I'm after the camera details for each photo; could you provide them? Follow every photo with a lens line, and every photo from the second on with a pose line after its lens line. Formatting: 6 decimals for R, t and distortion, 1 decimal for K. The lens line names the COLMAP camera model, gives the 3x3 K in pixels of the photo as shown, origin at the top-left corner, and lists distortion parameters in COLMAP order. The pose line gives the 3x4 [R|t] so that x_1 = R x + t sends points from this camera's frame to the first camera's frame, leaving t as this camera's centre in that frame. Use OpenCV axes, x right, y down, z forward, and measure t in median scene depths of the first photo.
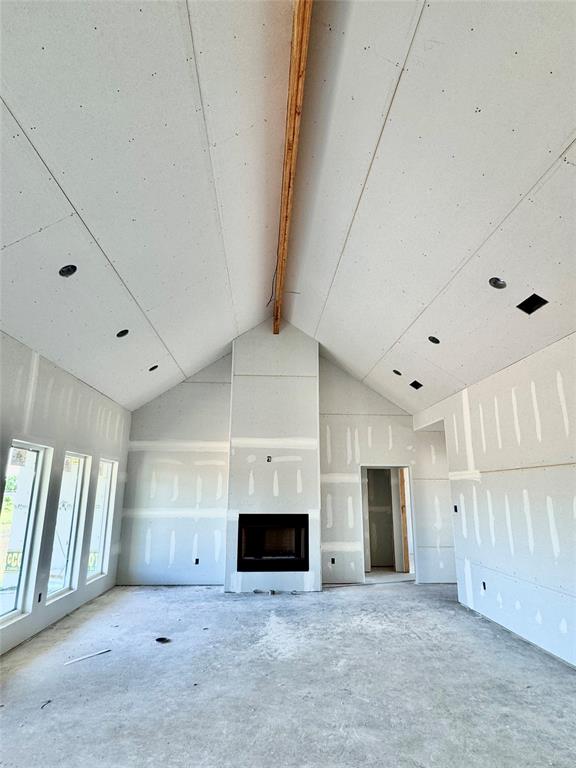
lens RADIAL K [[437.4, 0, 284.0], [0, 437.4, 383.0], [0, 0, 1]] dist [0.002820, -0.003417]
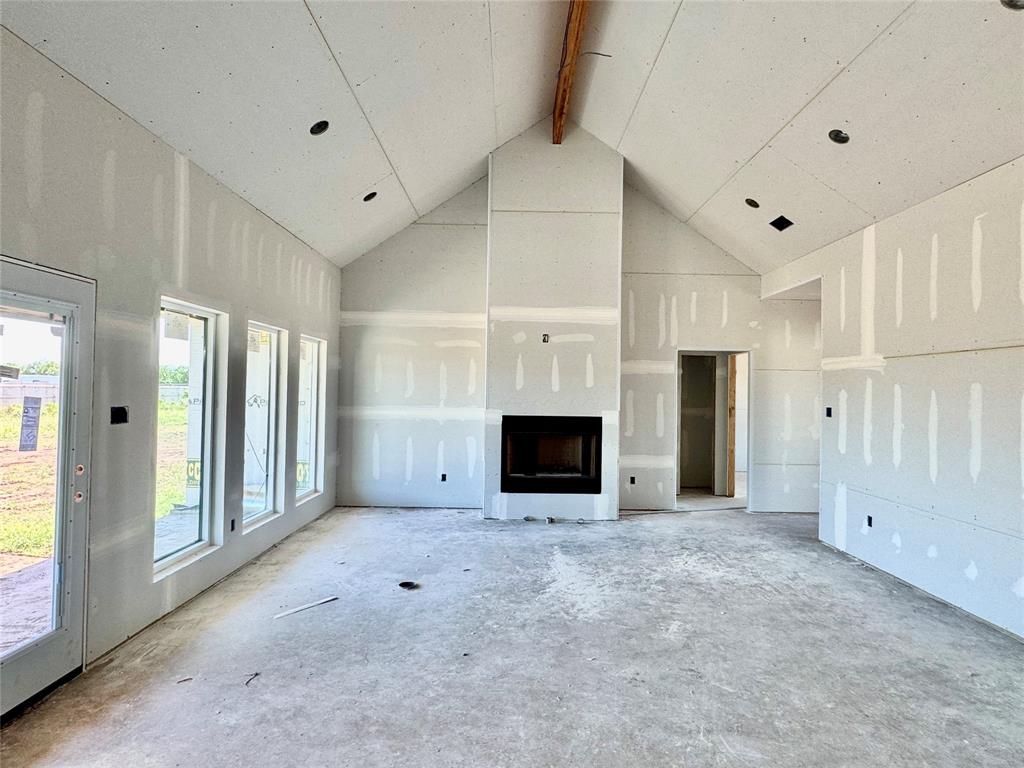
lens RADIAL K [[583.2, 0, 510.7], [0, 583.2, 382.4], [0, 0, 1]] dist [0.002820, -0.003417]
pose [[0.998837, 0.010370, -0.047094, -0.061089], [0.000750, 0.973145, 0.230190, 0.044353], [0.048216, -0.229958, 0.972005, 0.142109]]
